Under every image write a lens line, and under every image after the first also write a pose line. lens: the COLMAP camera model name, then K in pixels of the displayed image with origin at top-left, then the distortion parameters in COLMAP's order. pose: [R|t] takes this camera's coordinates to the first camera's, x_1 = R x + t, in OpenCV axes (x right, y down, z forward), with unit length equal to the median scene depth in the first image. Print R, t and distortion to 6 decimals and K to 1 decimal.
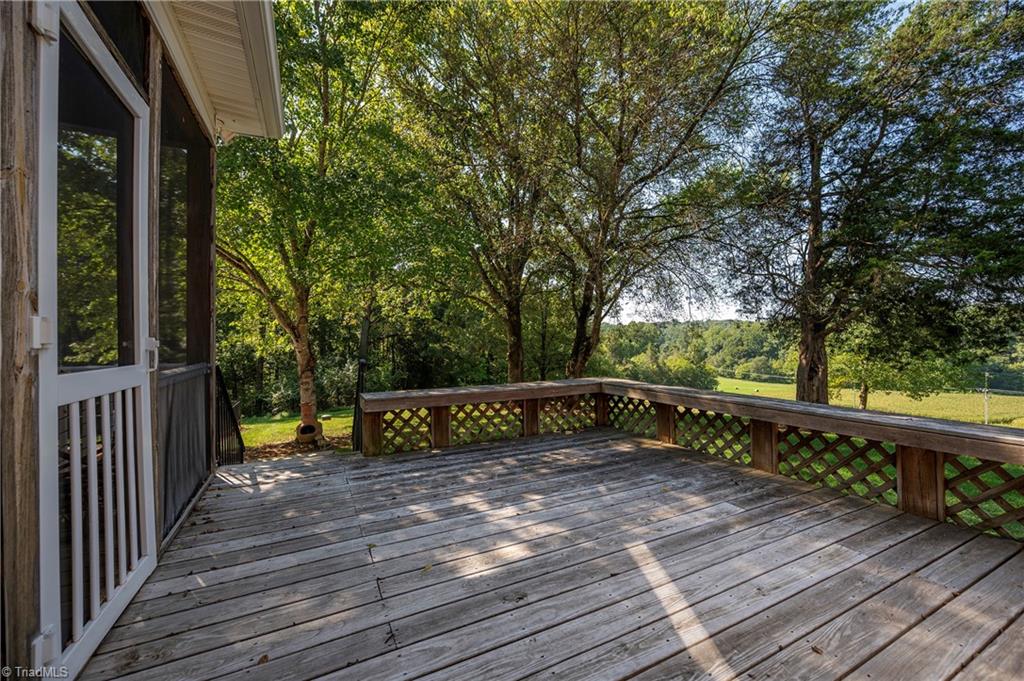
lens RADIAL K [[402.8, 0, 514.8], [0, 402.8, 340.6], [0, 0, 1]] dist [-0.001274, -0.000232]
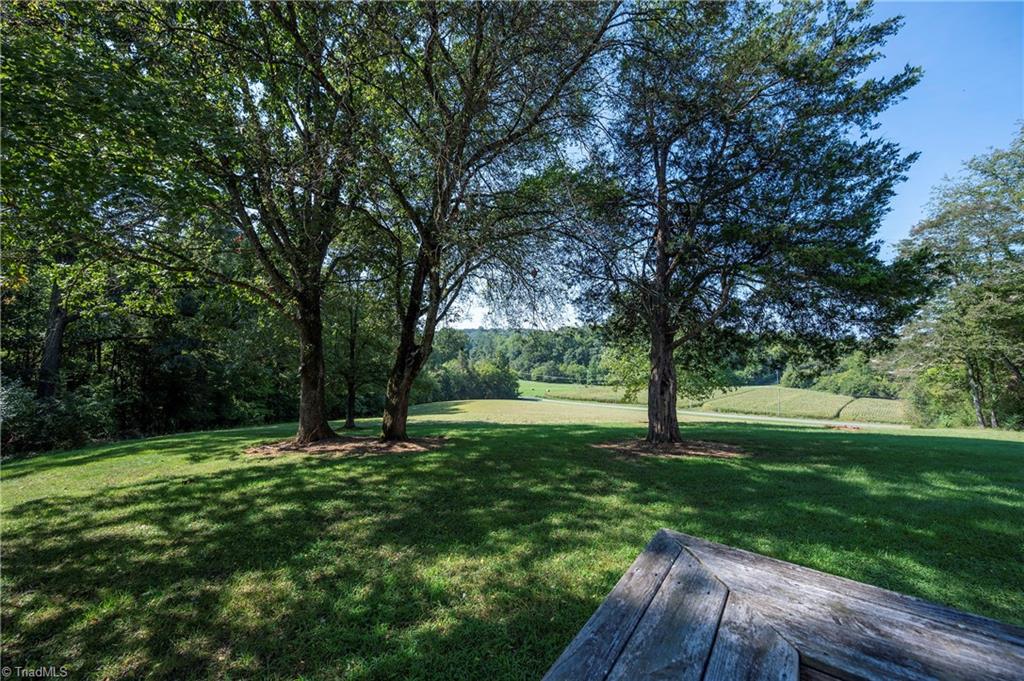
lens RADIAL K [[402.8, 0, 512.3], [0, 402.8, 341.2], [0, 0, 1]] dist [-0.001274, -0.000232]
pose [[0.897577, 0.012629, 0.440677, 0.004833], [-0.007285, 0.999878, -0.013818, -0.005503], [-0.440797, 0.009192, 0.897560, 0.166481]]
